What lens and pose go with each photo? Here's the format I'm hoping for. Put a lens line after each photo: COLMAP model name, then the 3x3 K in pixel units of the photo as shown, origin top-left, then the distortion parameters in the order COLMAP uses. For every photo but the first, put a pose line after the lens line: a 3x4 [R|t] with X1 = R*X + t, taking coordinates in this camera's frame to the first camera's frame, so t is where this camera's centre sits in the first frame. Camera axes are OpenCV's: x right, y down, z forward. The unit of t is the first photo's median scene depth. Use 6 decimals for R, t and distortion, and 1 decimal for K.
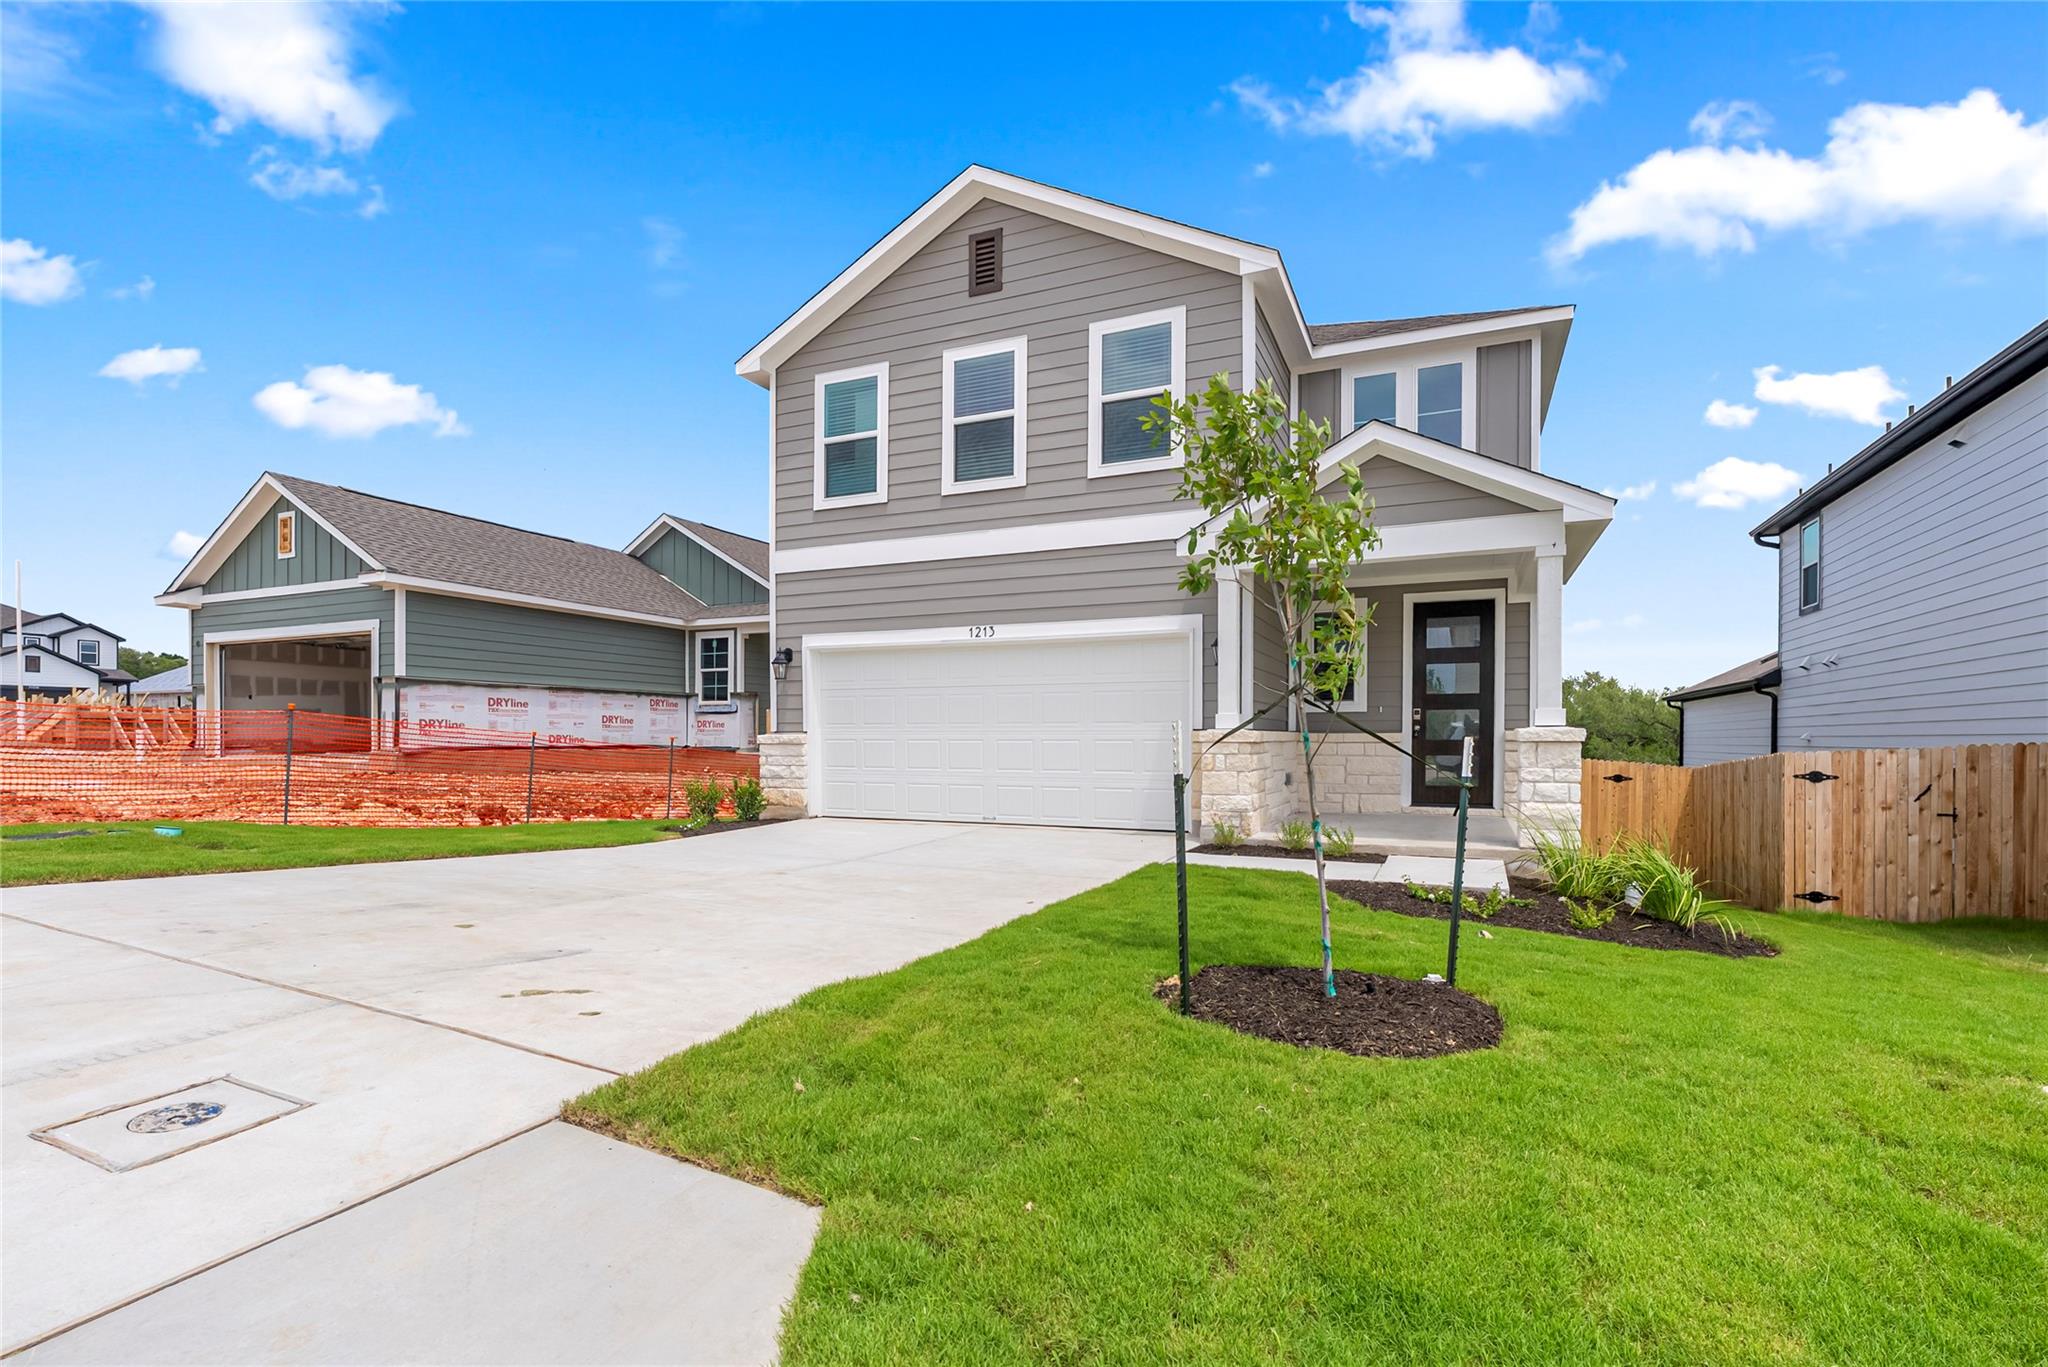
lens RADIAL K [[919.5, 0, 1065.6], [0, 919.5, 741.3], [0, 0, 1]] dist [-0.000288, 0.000977]
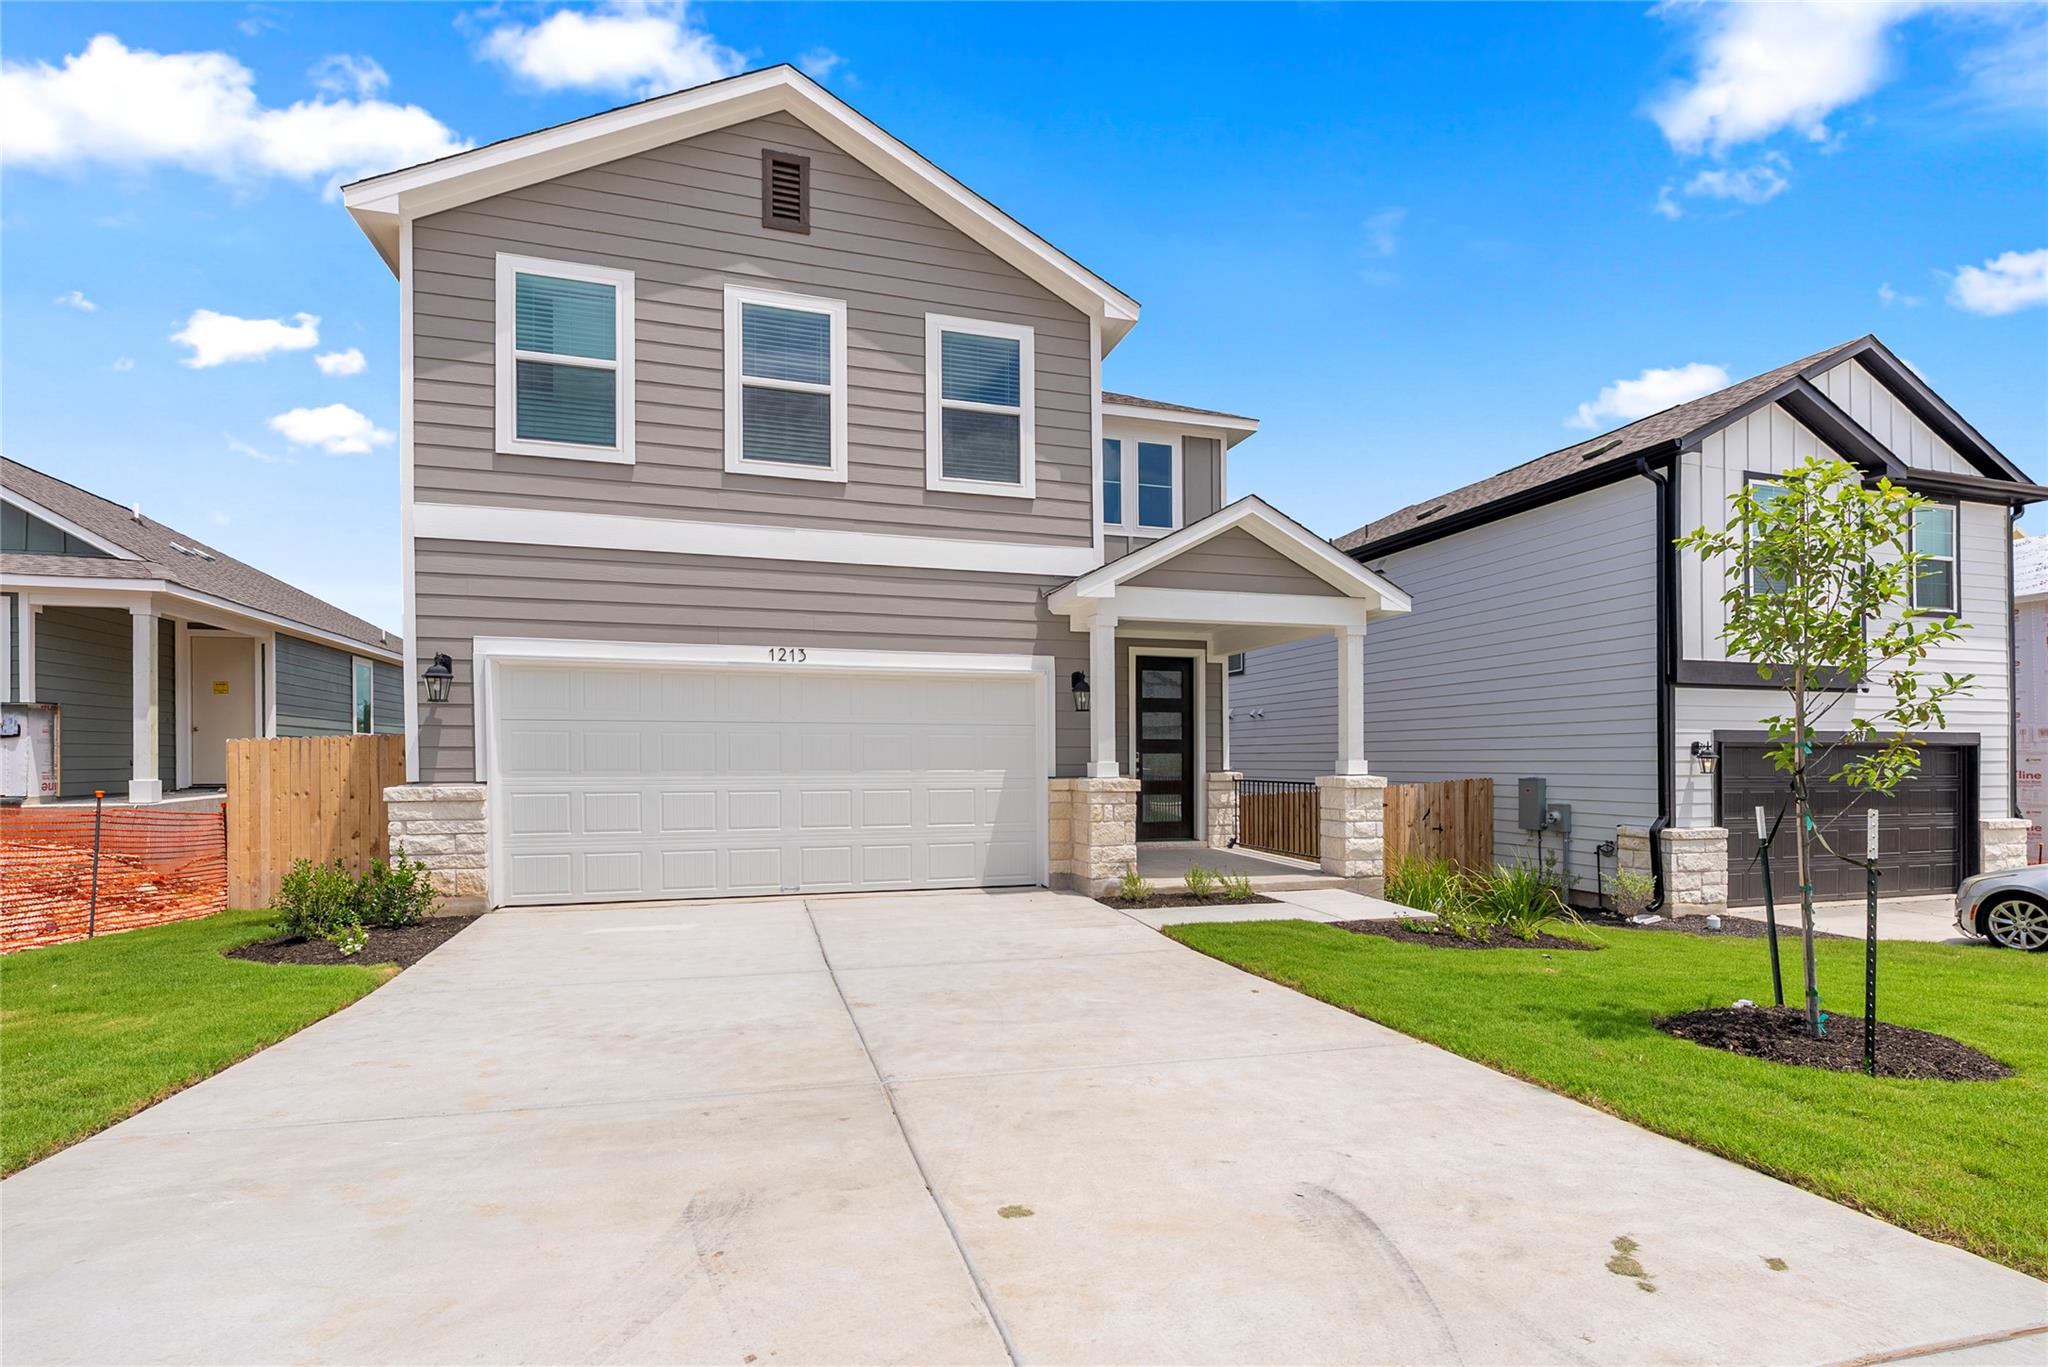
lens RADIAL K [[919.5, 0, 1001.0], [0, 919.5, 756.9], [0, 0, 1]] dist [-0.000288, 0.000977]
pose [[0.771518, 0.000217, 0.636207, -0.450882], [0.002495, 0.999991, -0.003367, -0.027376], [-0.636202, 0.004186, 0.771511, 0.267847]]
